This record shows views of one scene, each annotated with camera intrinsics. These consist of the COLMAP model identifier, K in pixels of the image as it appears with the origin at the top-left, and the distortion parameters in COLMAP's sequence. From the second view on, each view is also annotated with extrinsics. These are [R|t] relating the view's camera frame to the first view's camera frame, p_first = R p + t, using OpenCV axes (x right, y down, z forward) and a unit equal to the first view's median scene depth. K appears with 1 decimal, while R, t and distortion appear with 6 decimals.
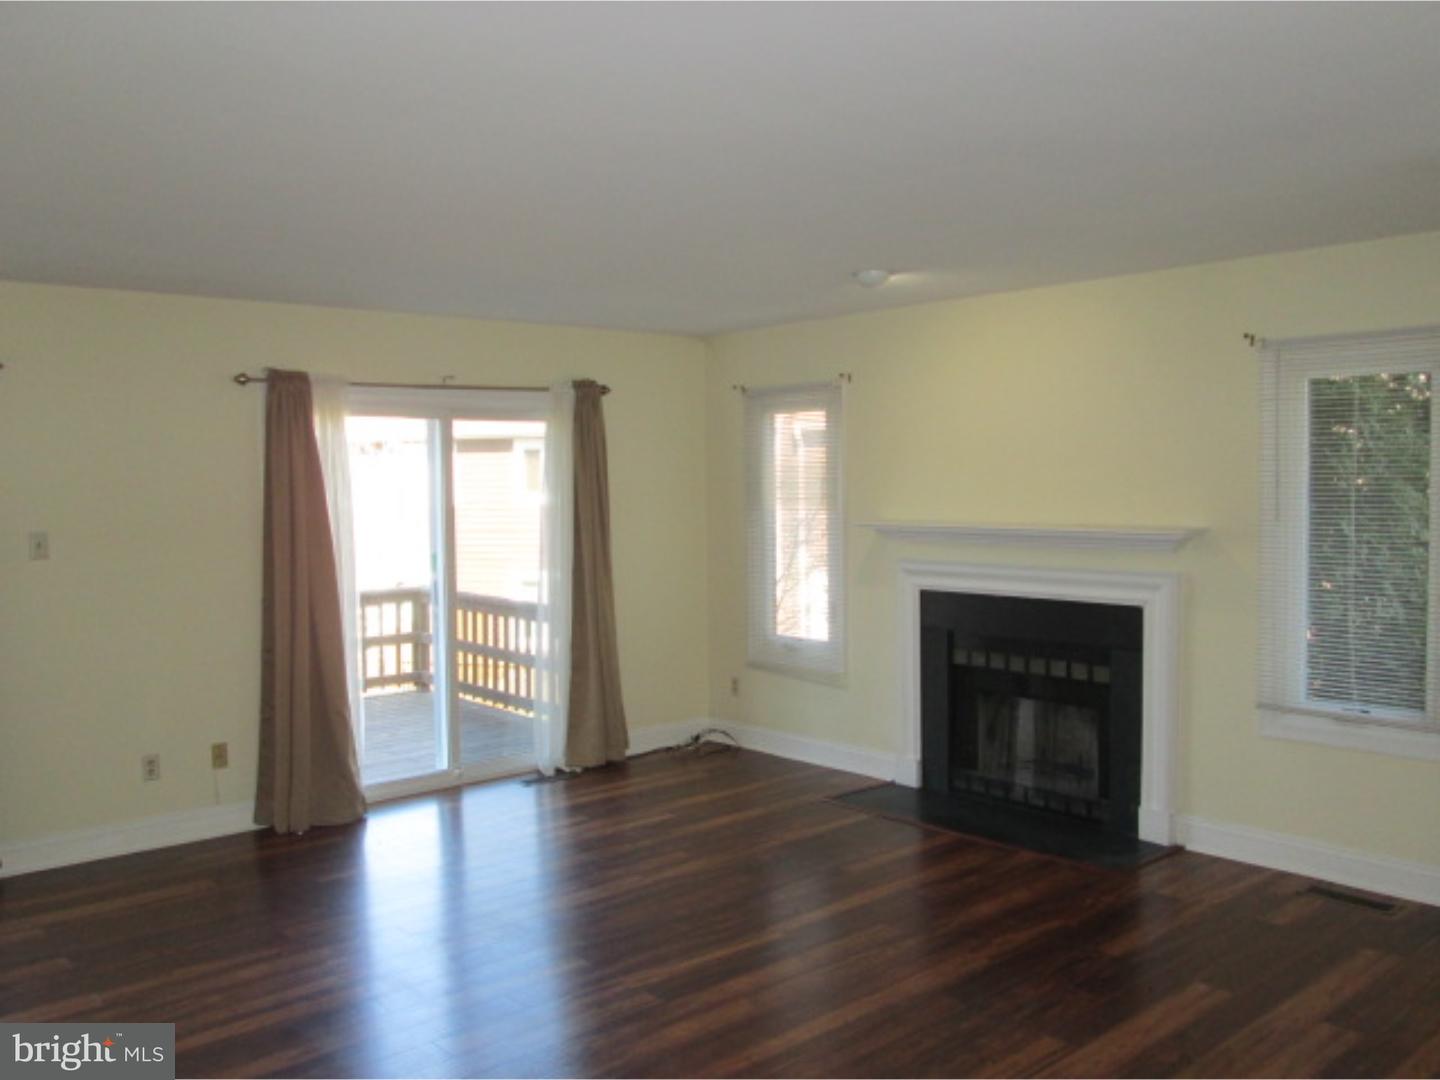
lens RADIAL K [[1201.8, 0, 718.5], [0, 1201.8, 533.6], [0, 0, 1]] dist [-0.043317, 0.017688]
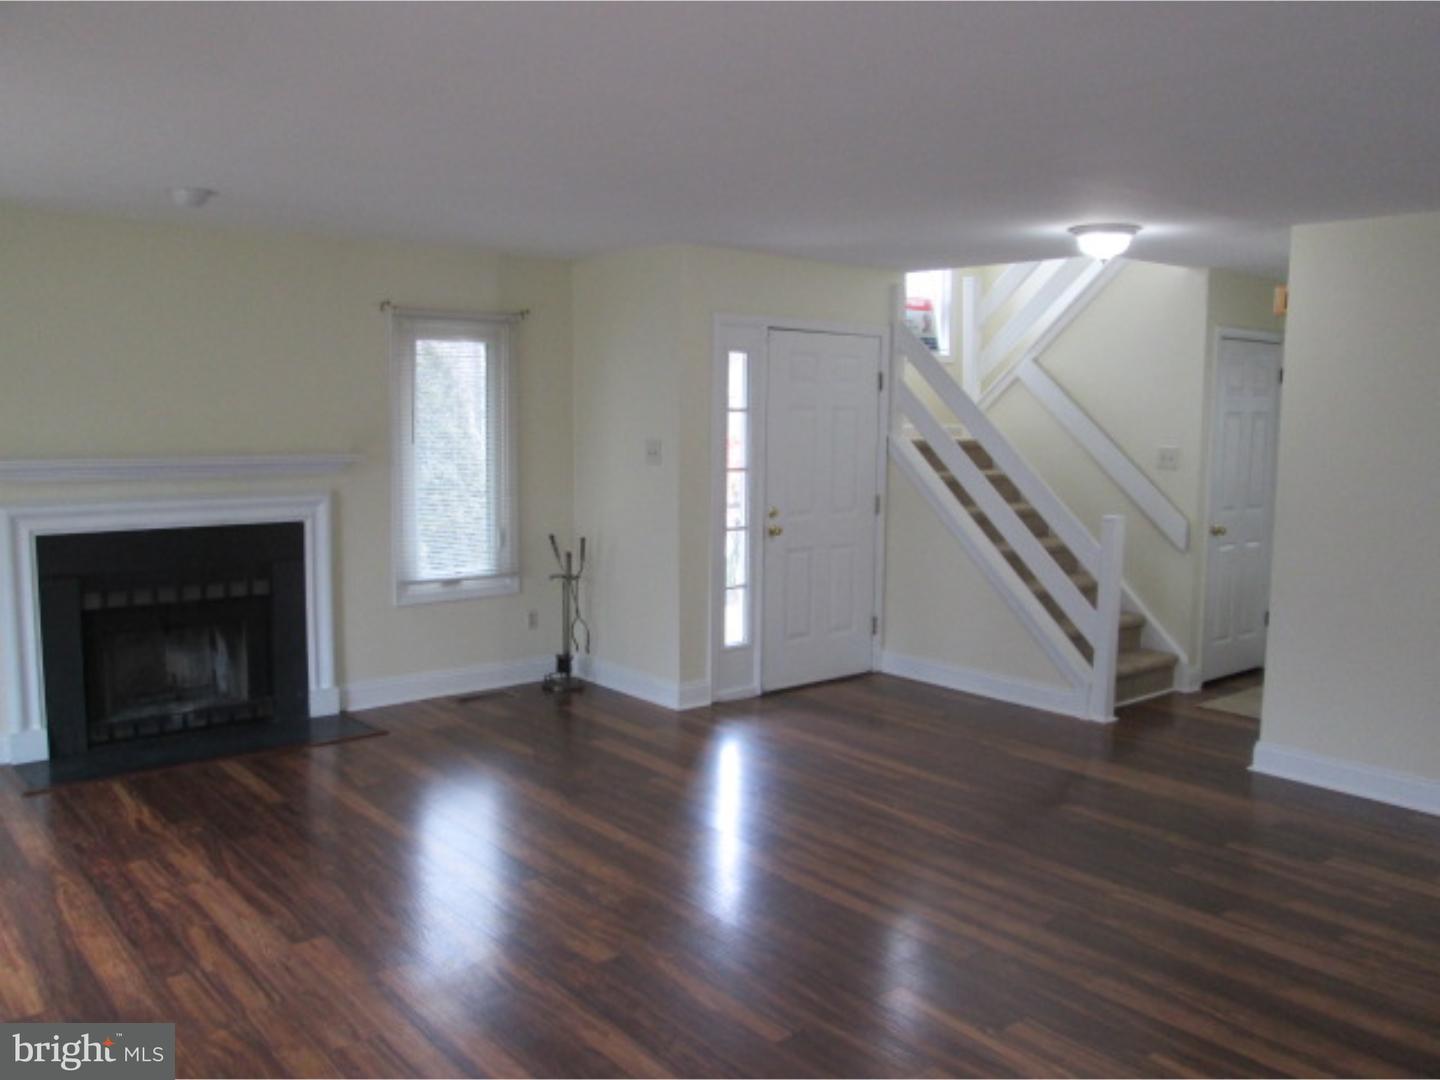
lens RADIAL K [[1194.4, 0, 740.1], [0, 1194.4, 538.4], [0, 0, 1]] dist [-0.005076, 0.001739]
pose [[0.006411, -0.098910, 0.995076, -0.804536], [0.029105, 0.994693, 0.098685, -0.025113], [-0.999556, 0.028329, 0.009255, 0.558296]]
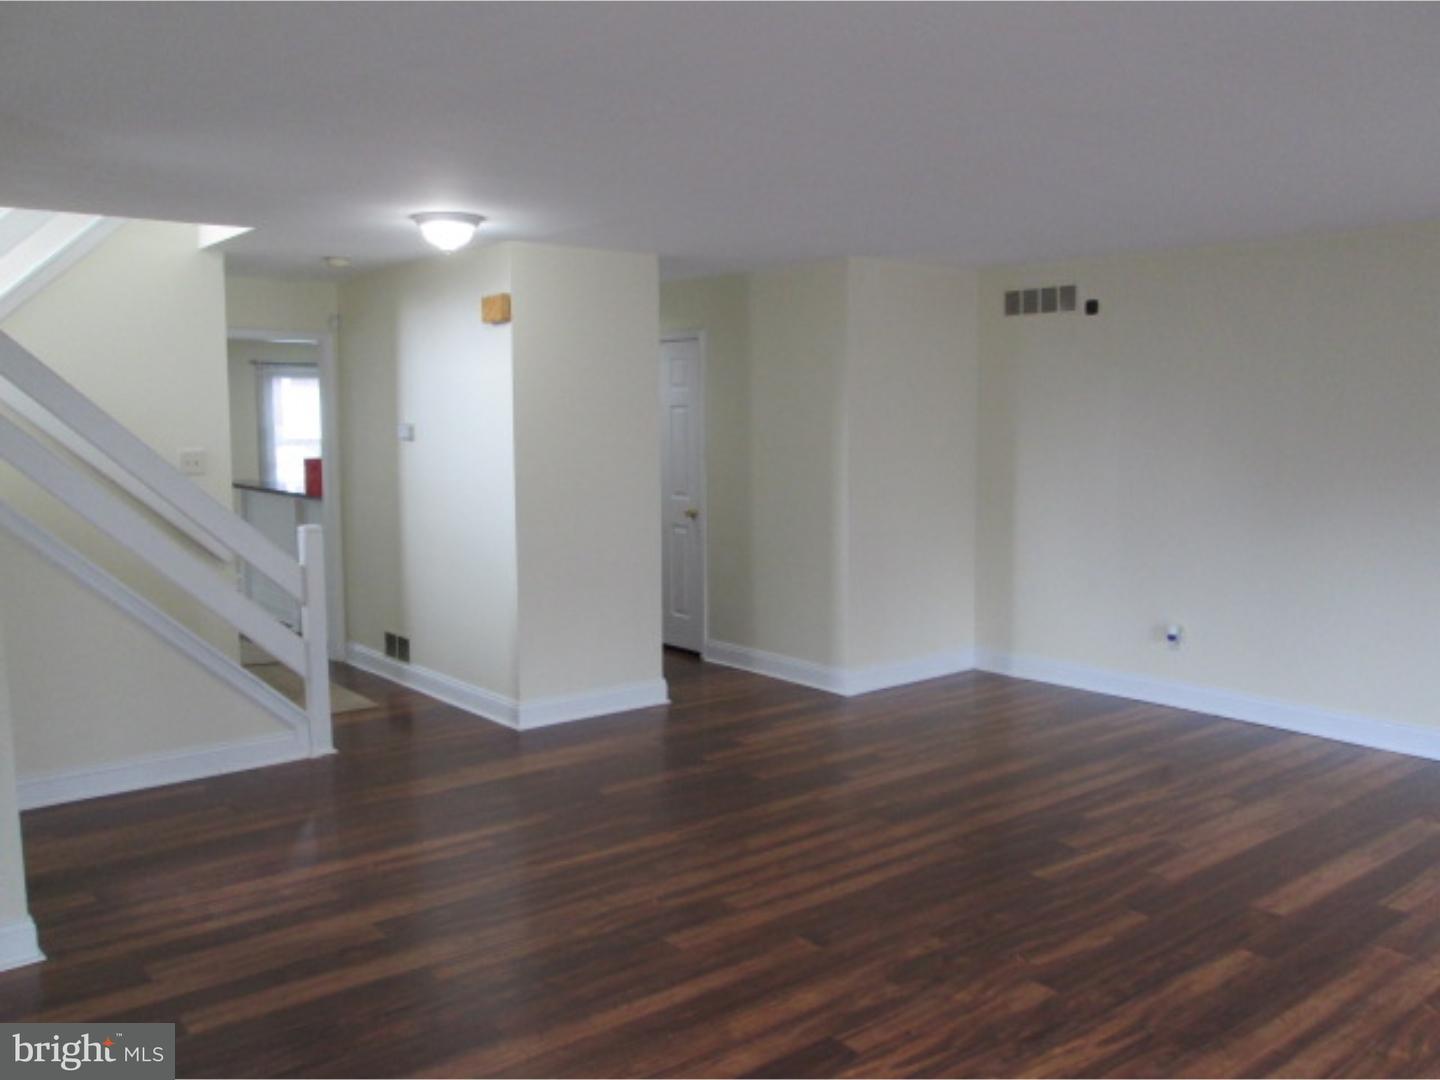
lens RADIAL K [[1201.8, 0, 718.5], [0, 1201.8, 533.6], [0, 0, 1]] dist [-0.043317, 0.017688]
pose [[-0.998333, 0.013199, 0.056193, -0.012330], [0.020988, 0.989877, 0.140366, -0.054505], [-0.053771, 0.141312, -0.988504, 1.255373]]
